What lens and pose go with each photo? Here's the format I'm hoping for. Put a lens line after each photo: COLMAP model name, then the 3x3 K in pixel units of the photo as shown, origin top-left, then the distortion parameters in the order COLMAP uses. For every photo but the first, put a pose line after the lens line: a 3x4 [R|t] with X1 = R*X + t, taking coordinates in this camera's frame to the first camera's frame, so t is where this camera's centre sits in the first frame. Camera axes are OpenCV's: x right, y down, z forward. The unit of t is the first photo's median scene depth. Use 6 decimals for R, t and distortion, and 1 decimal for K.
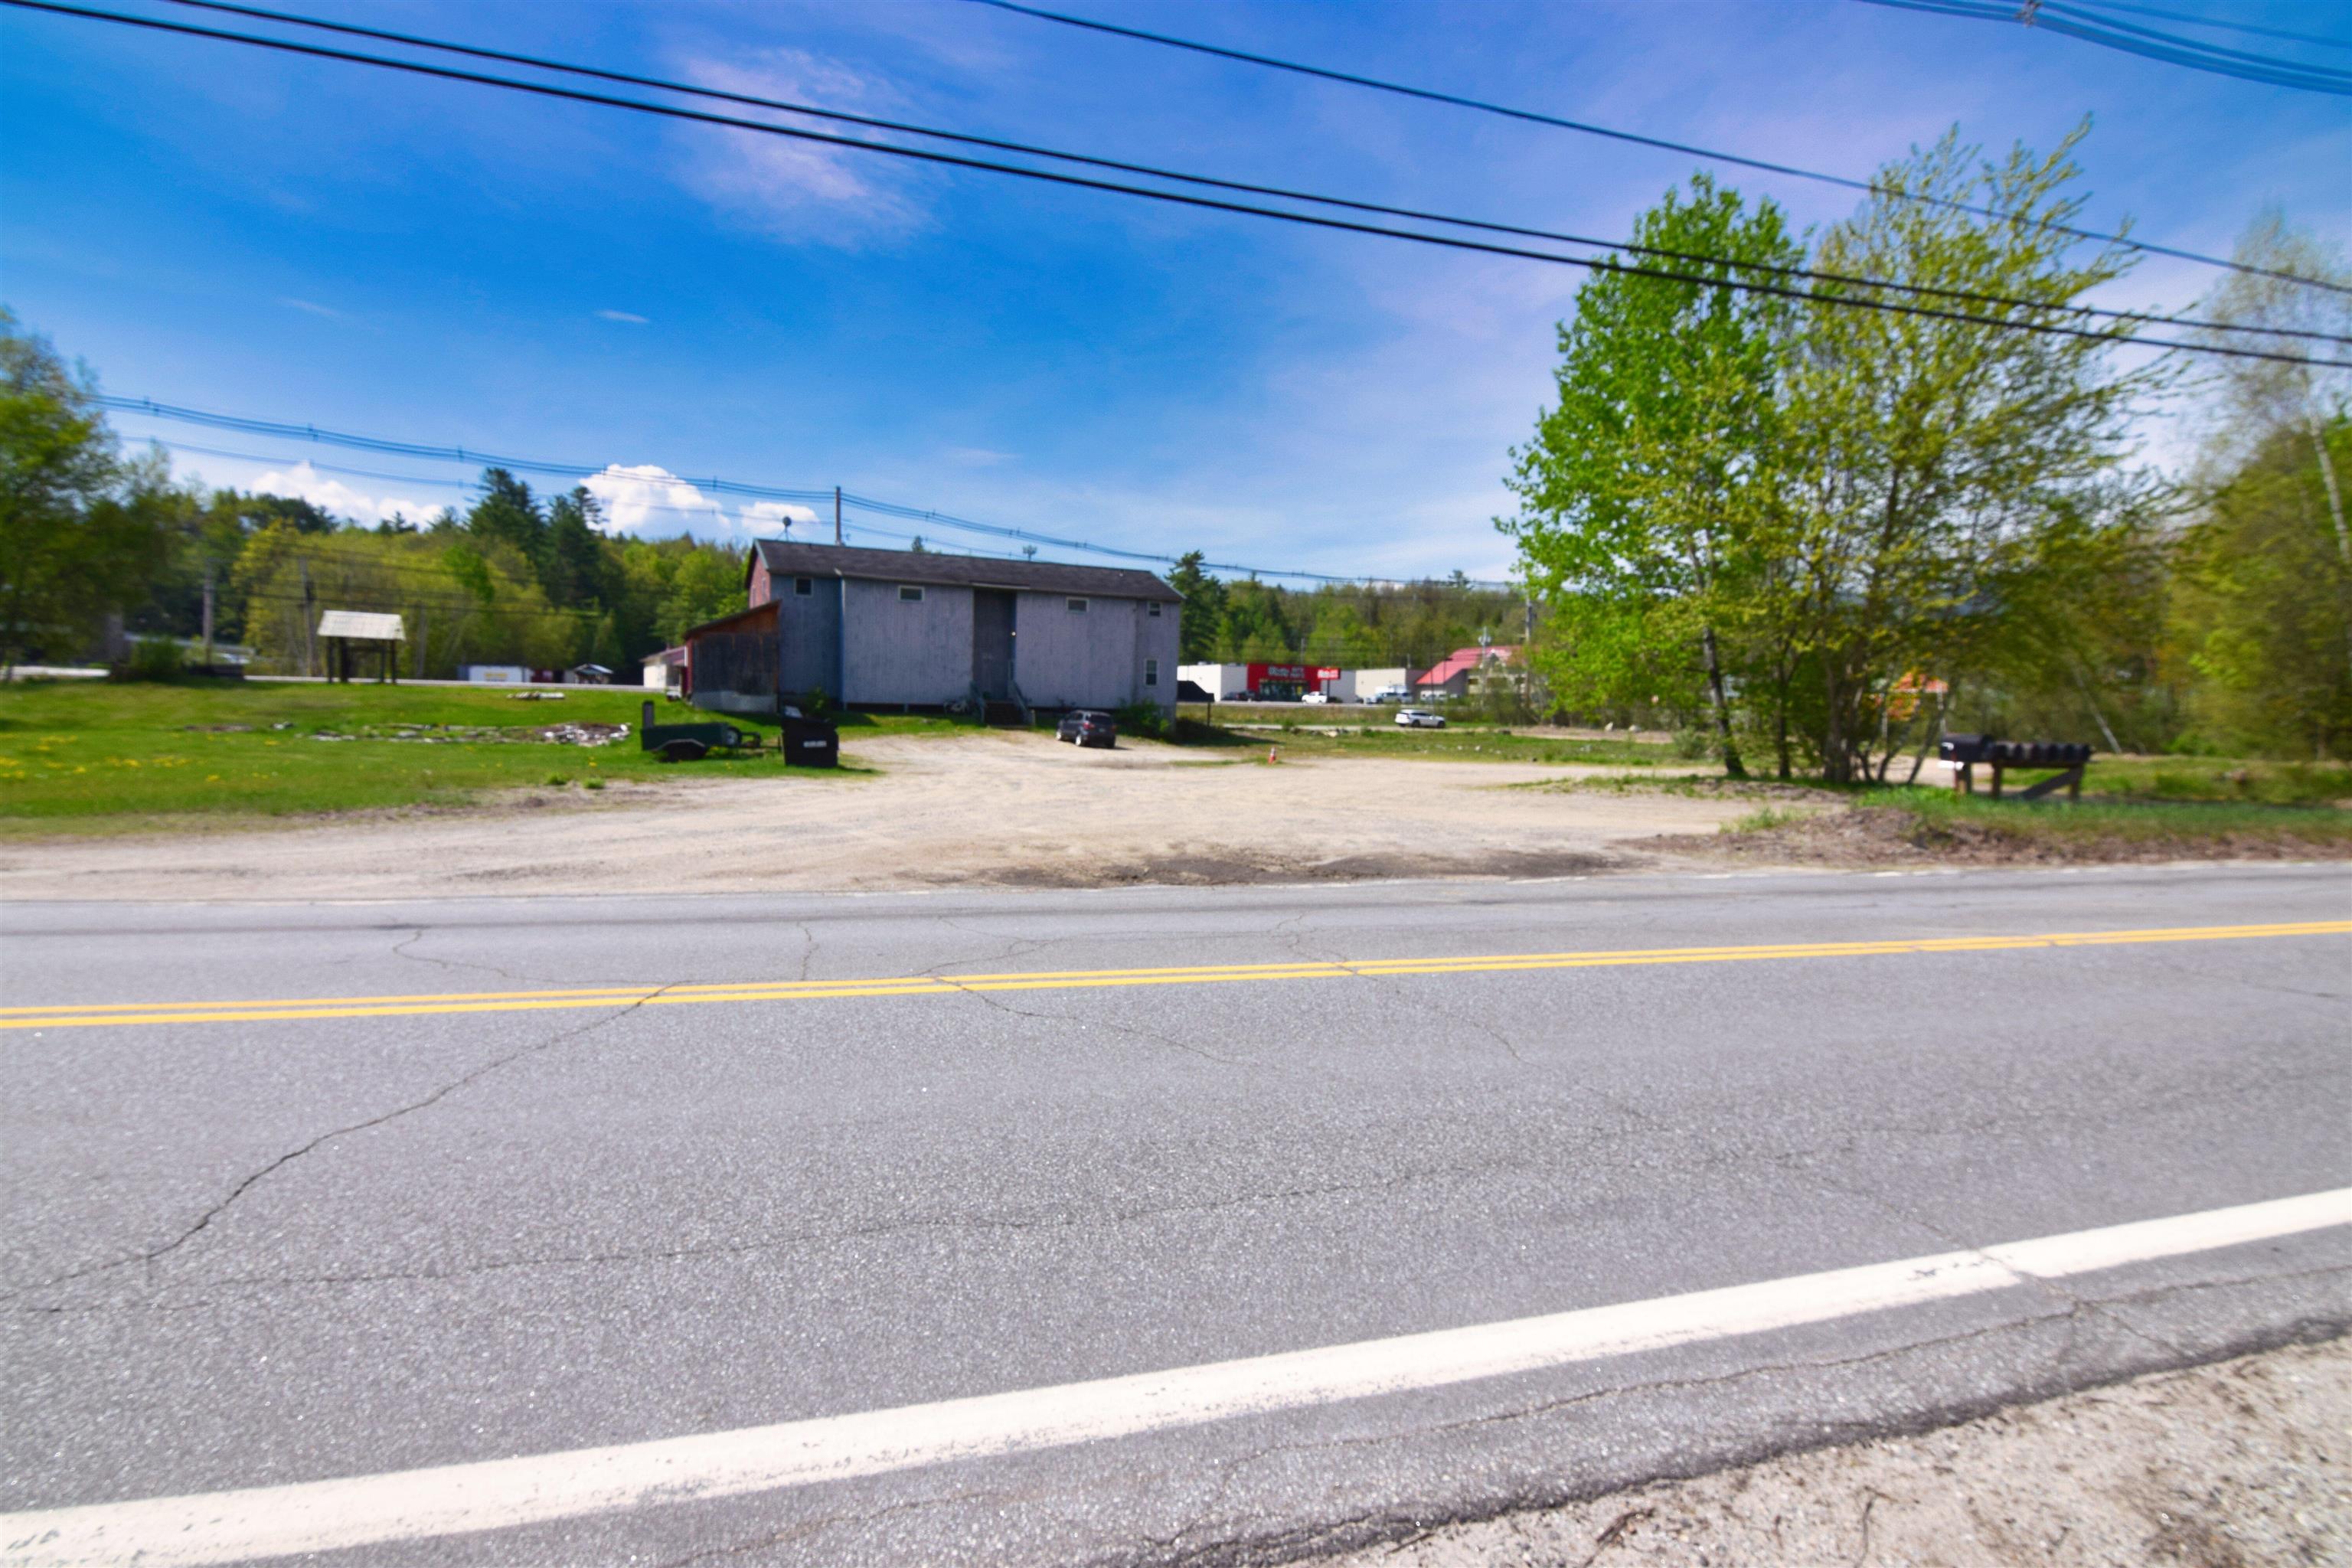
lens RADIAL K [[1172.1, 0, 1181.6], [0, 1172.1, 779.4], [0, 0, 1]] dist [-0.016568, -0.007553]
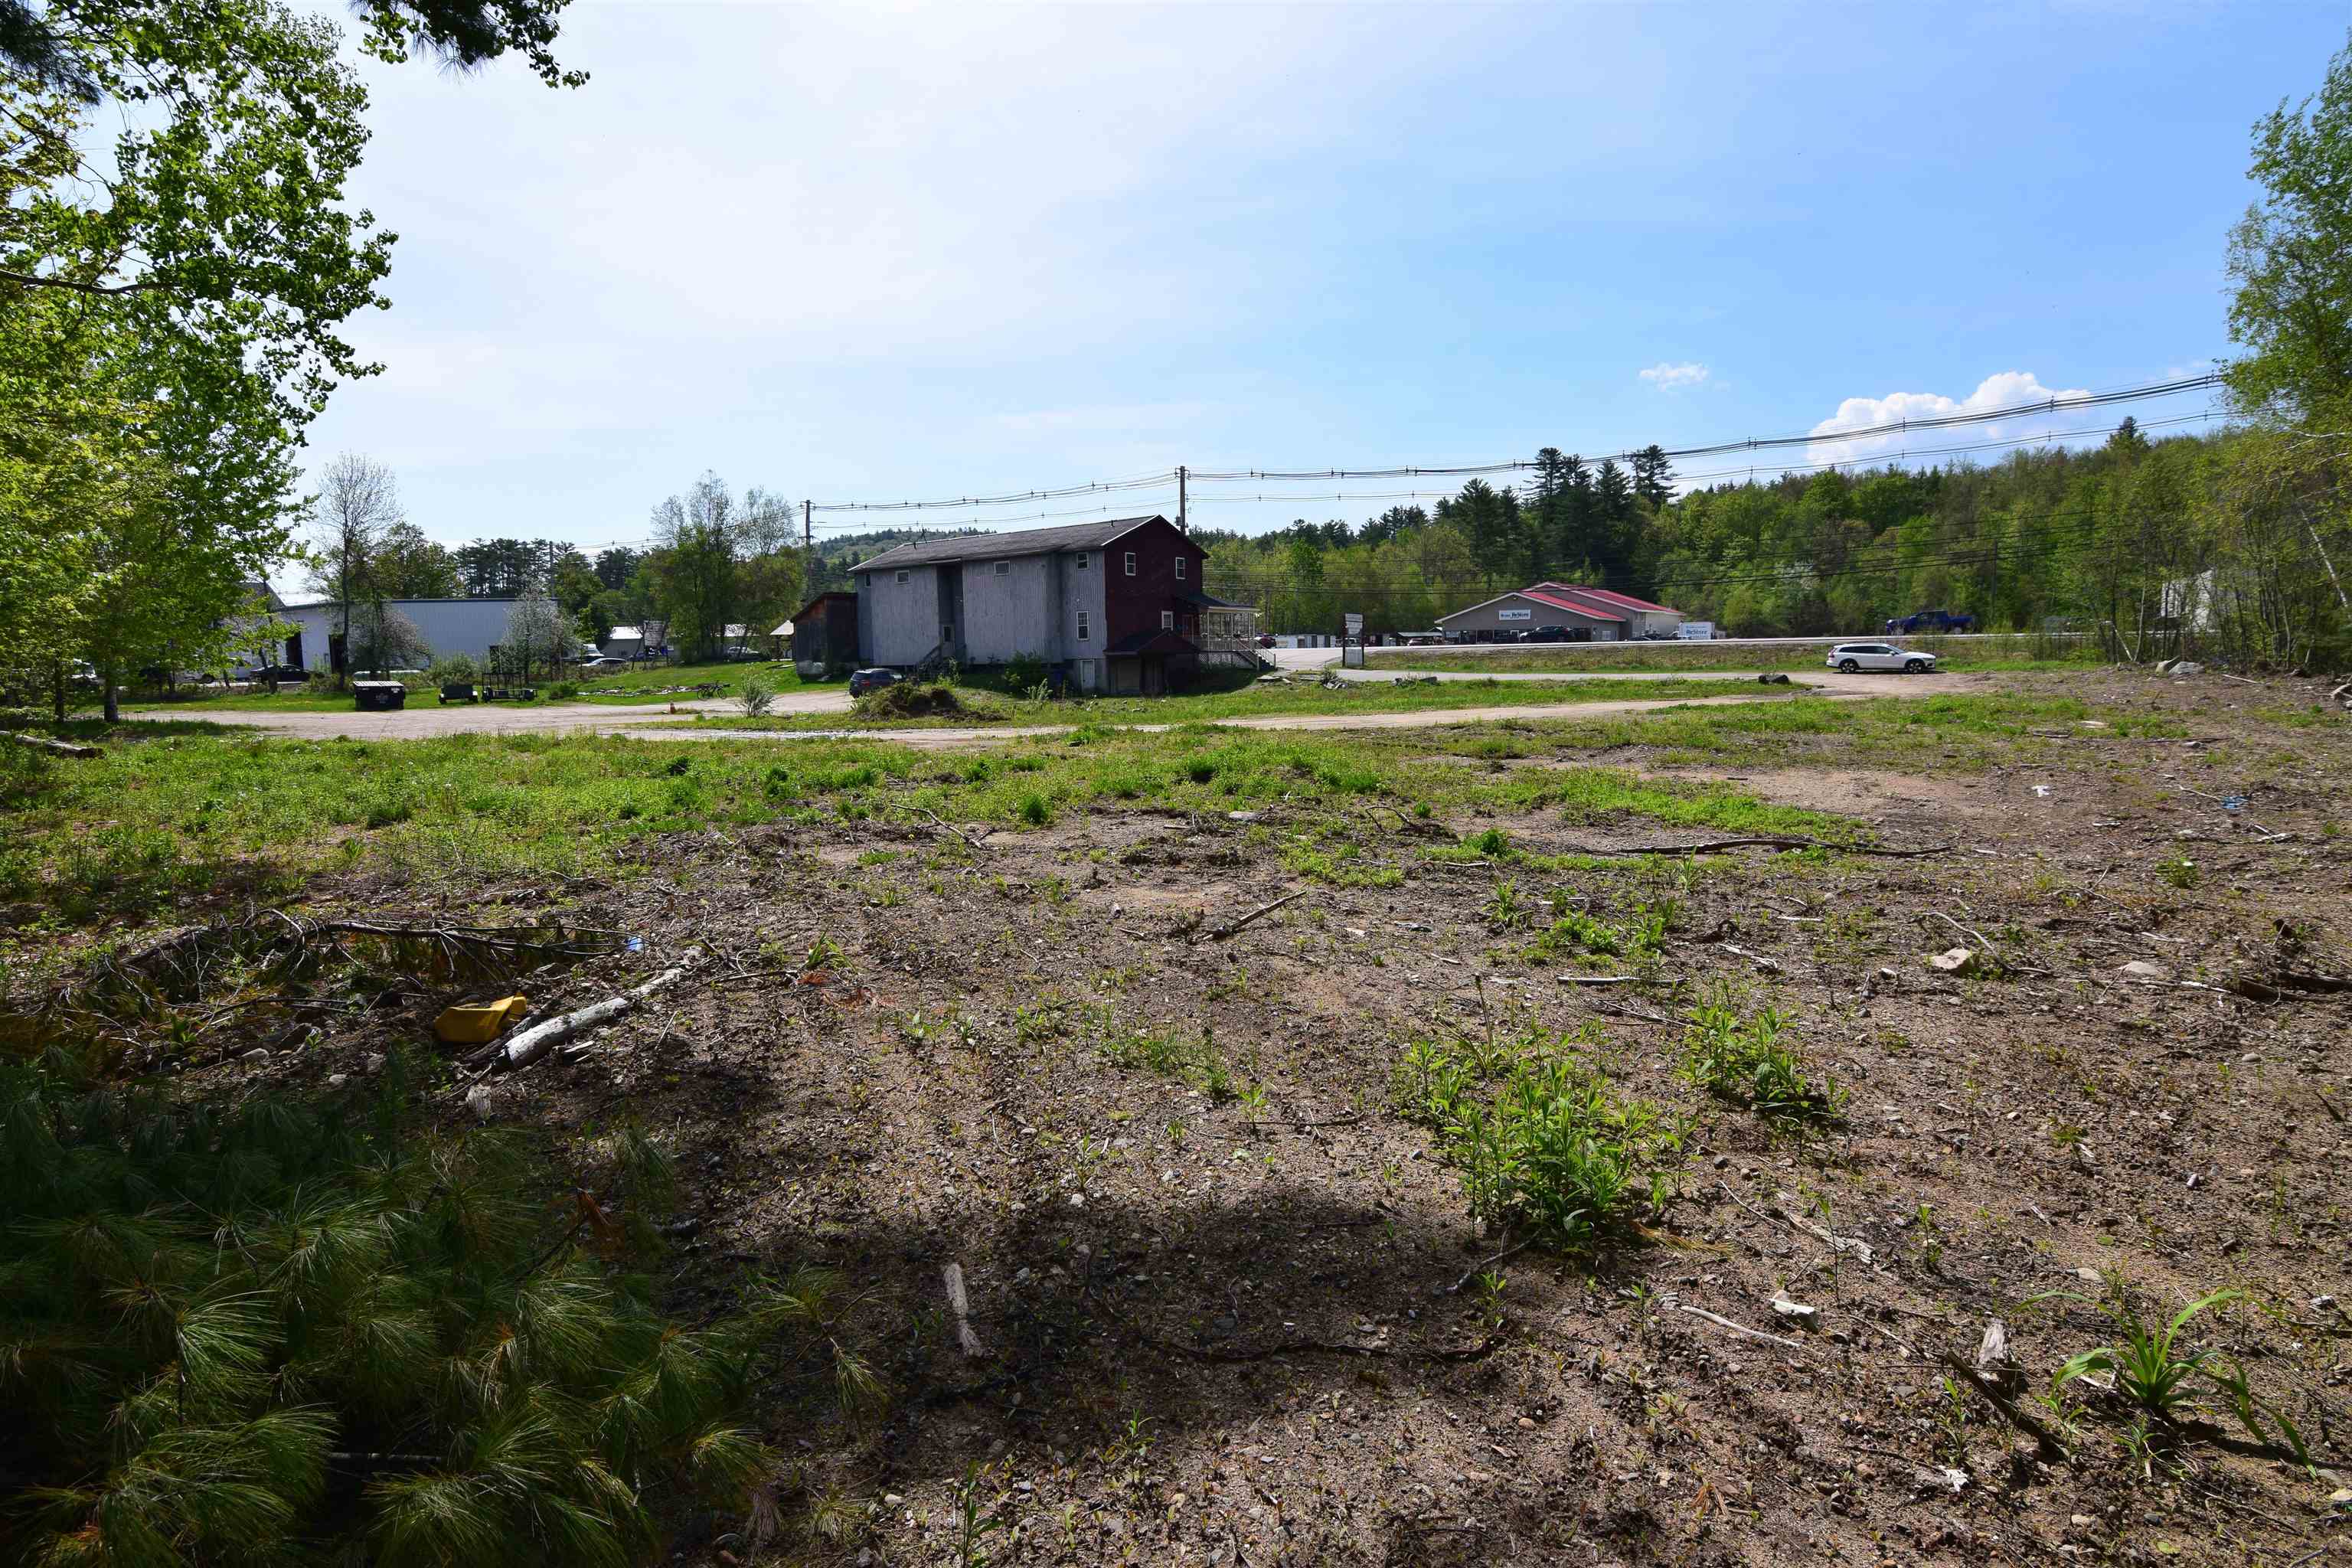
lens RADIAL K [[1172.1, 0, 1181.6], [0, 1172.1, 779.4], [0, 0, 1]] dist [-0.016568, -0.007553]
pose [[0.448547, 0.058642, -0.891833, 0.903499], [-0.024211, 0.998276, 0.053464, -0.016132], [0.893431, -0.002389, 0.449194, 0.630187]]
